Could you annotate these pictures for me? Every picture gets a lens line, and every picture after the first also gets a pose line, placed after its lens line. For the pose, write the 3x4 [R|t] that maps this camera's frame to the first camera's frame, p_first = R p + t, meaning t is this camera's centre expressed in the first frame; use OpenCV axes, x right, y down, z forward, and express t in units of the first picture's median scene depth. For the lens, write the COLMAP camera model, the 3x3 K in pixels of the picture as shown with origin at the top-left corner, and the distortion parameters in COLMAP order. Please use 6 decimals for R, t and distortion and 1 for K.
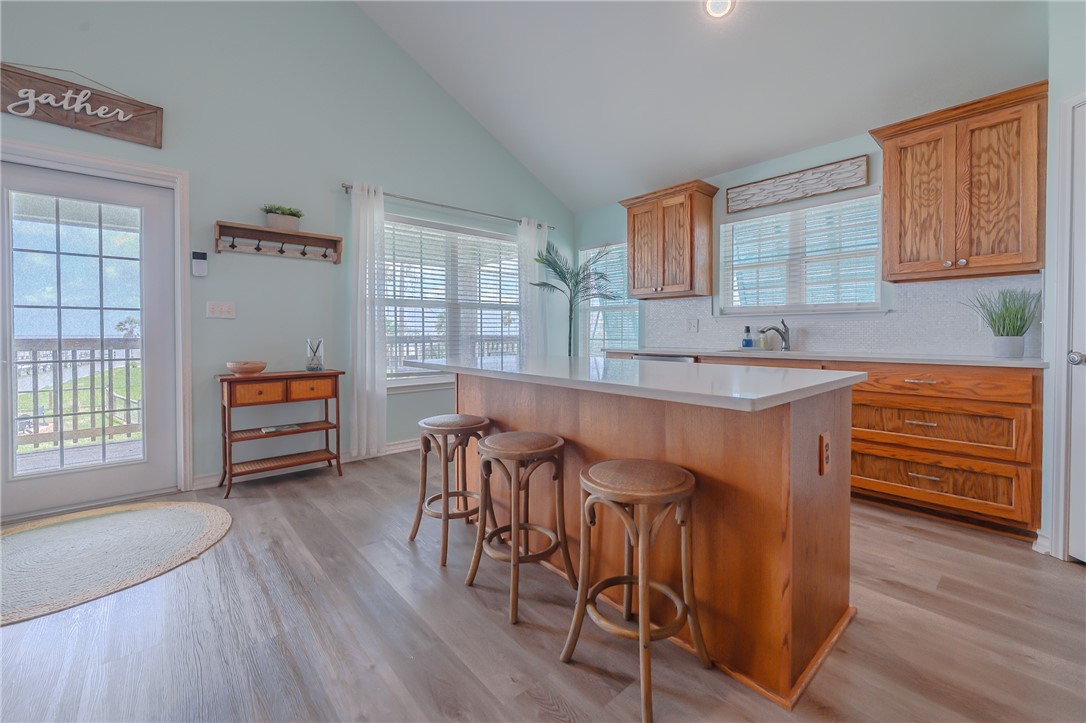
lens RADIAL K [[442.4, 0, 538.5], [0, 442.4, 339.3], [0, 0, 1]] dist [-0.002482, -0.000006]
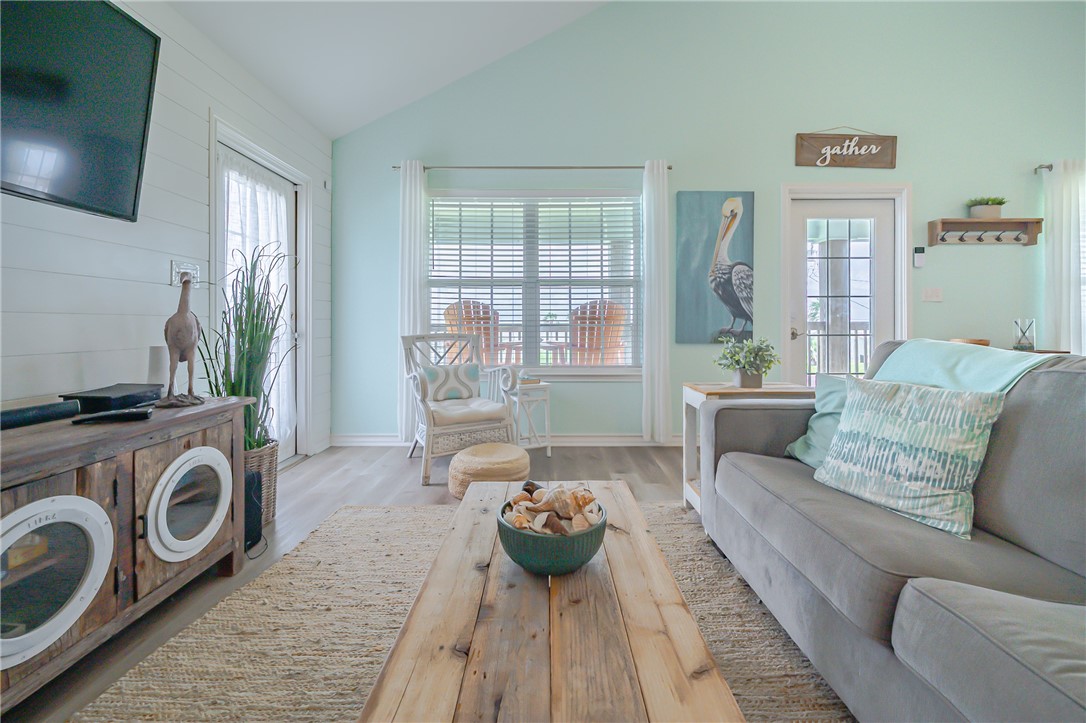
lens RADIAL K [[442.4, 0, 545.5], [0, 442.4, 323.1], [0, 0, 1]] dist [-0.002482, -0.000006]
pose [[0.754721, -0.005698, -0.656021, -0.795473], [-0.004522, 0.999893, -0.013887, 0.032715], [0.656030, 0.013447, 0.754615, -0.611364]]
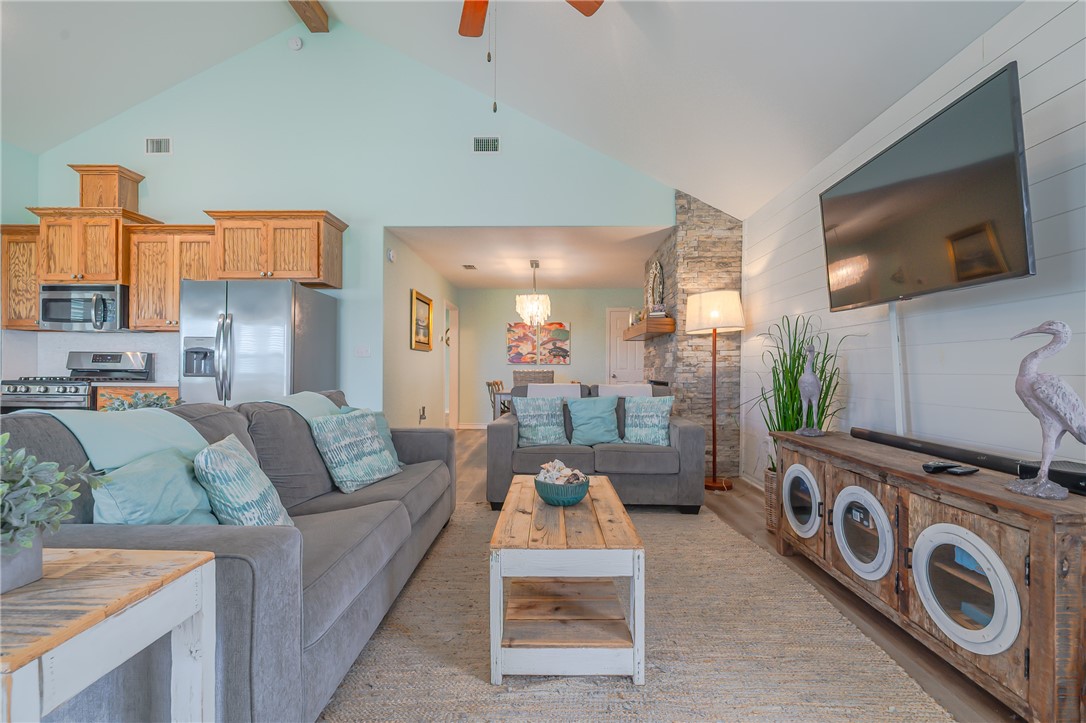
lens RADIAL K [[450.4, 0, 545.5], [0, 450.4, 373.3], [0, 0, 1]] dist [-0.004550, -0.000179]
pose [[-0.745696, -0.012513, 0.666169, -1.476088], [0.001443, 0.999791, 0.020395, -0.001101], [-0.666285, 0.016170, -0.745522, 0.204750]]
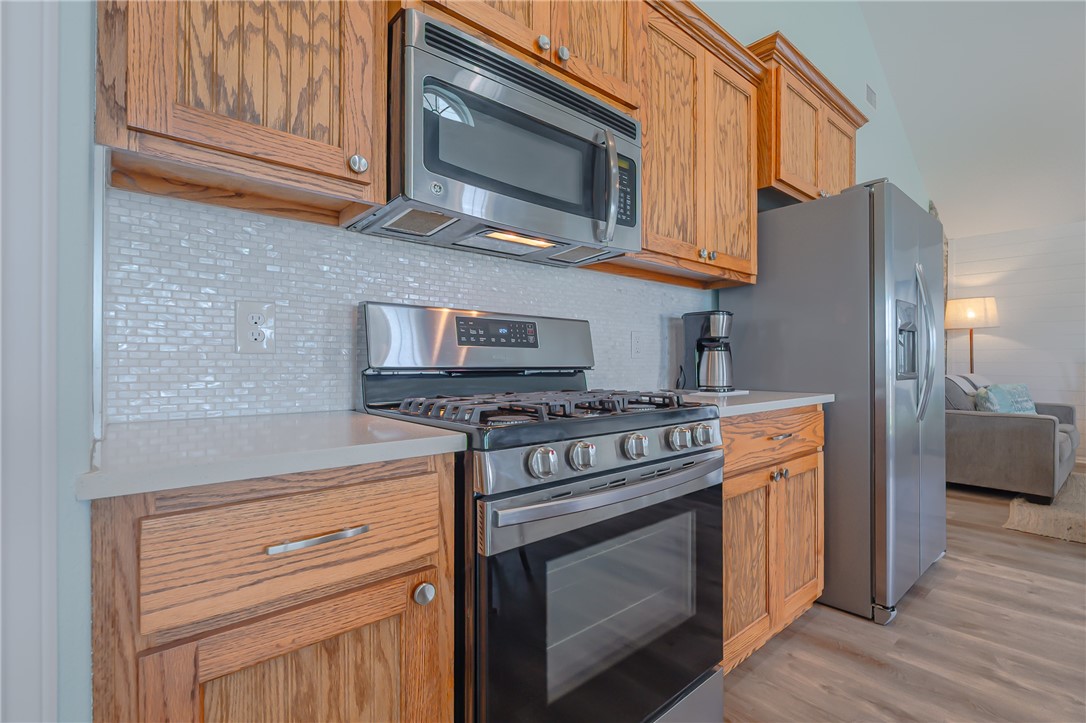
lens RADIAL K [[504.4, 0, 615.8], [0, 504.4, 358.2], [0, 0, 1]] dist [-0.010371, 0.001112]
pose [[-0.996784, -0.005547, -0.079947, 0.671320], [-0.006595, 0.999896, 0.012852, -0.004178], [0.079868, 0.013338, -0.996716, 0.618537]]
